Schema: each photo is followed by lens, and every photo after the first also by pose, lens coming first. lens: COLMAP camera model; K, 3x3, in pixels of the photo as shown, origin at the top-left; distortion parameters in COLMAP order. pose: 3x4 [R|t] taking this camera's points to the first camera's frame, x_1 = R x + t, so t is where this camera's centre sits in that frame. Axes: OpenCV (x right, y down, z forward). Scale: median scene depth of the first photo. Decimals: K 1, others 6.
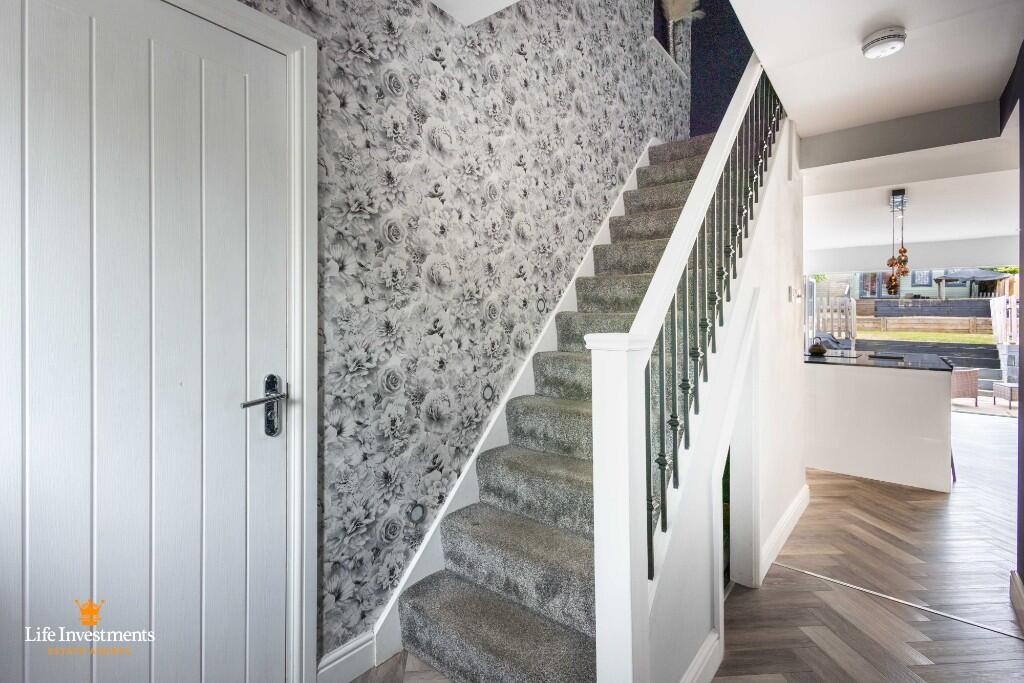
lens RADIAL K [[481.0, 0, 512.3], [0, 481.0, 314.7], [0, 0, 1]] dist [0.011479, -0.003378]
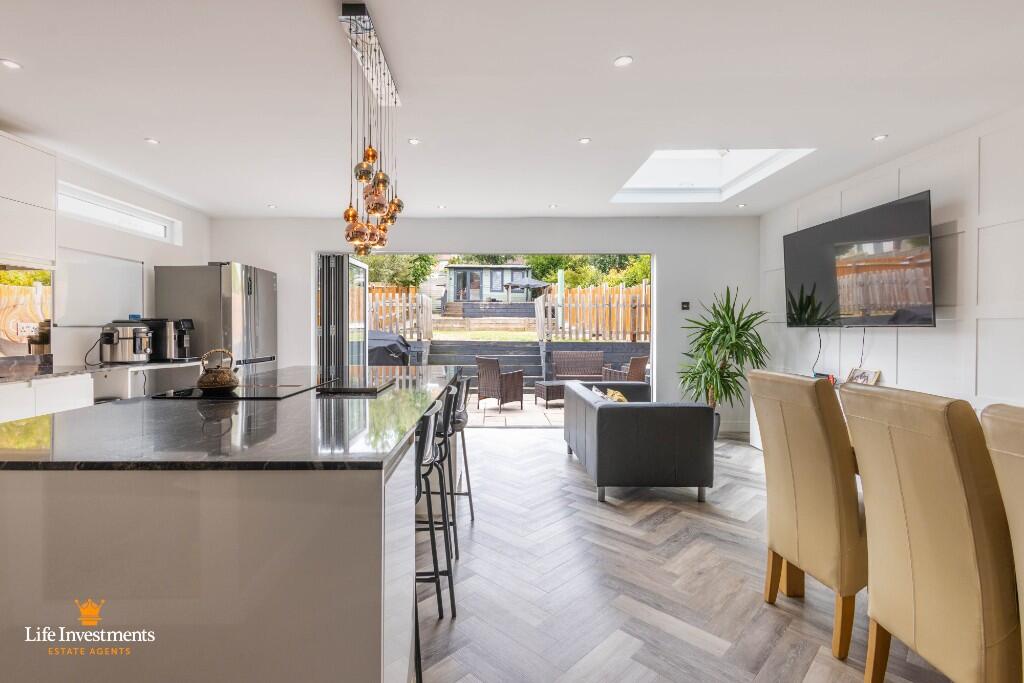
lens RADIAL K [[481.0, 0, 493.8], [0, 481.0, 326.5], [0, 0, 1]] dist [0.011479, -0.003378]
pose [[0.777150, -0.015379, 0.629127, 1.471589], [0.004829, 0.999818, 0.018475, 0.050265], [-0.629297, -0.011319, 0.777083, 1.384118]]
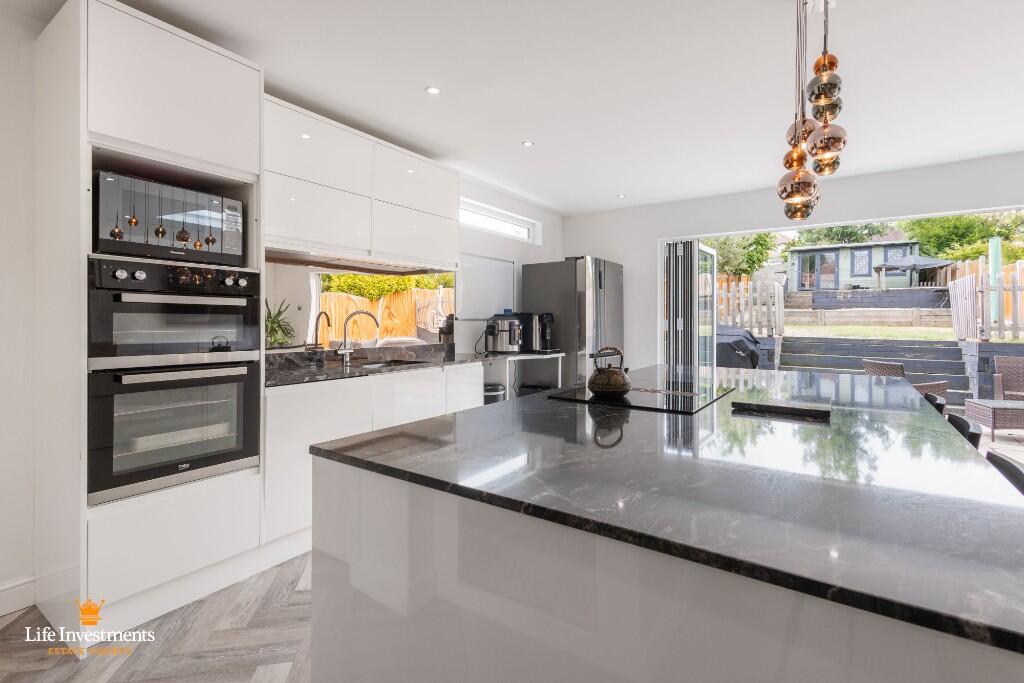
lens RADIAL K [[481.0, 0, 509.9], [0, 481.0, 318.7], [0, 0, 1]] dist [0.011479, -0.003378]
pose [[0.997026, -0.014755, 0.075647, 1.406463], [0.014045, 0.999852, 0.009916, 0.053315], [-0.075782, -0.008824, 0.997085, 1.711153]]
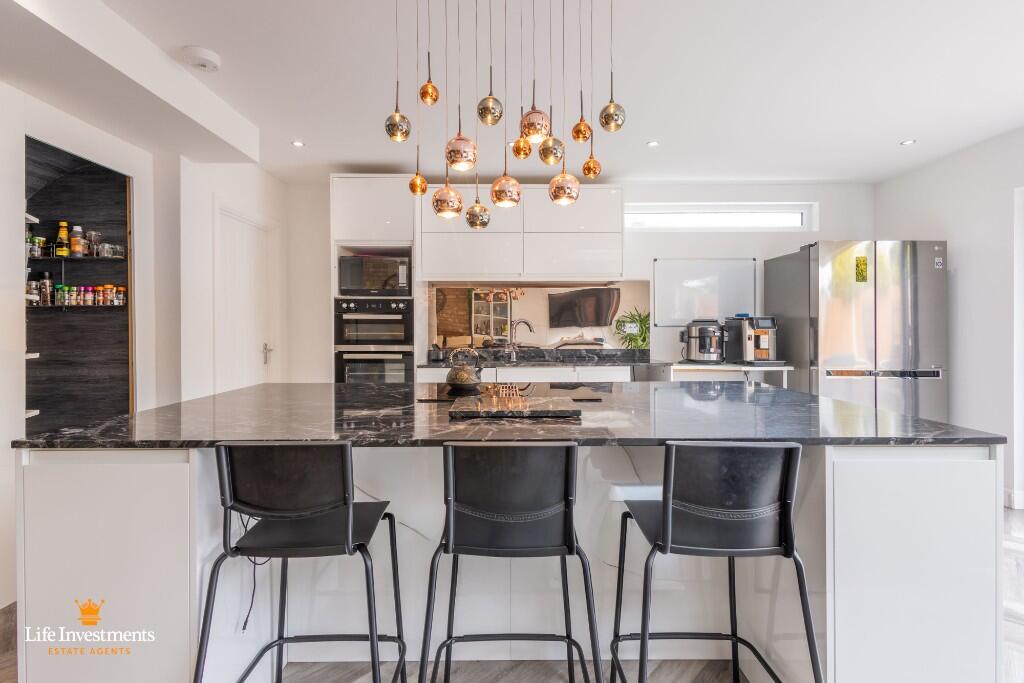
lens RADIAL K [[465.6, 0, 512.7], [0, 465.6, 331.5], [0, 0, 1]] dist [0.016757, 0.000345]
pose [[0.639755, -0.010387, -0.768509, 2.637291], [0.022978, 0.999720, 0.005616, 0.075953], [0.768235, -0.021251, 0.639815, 2.036345]]
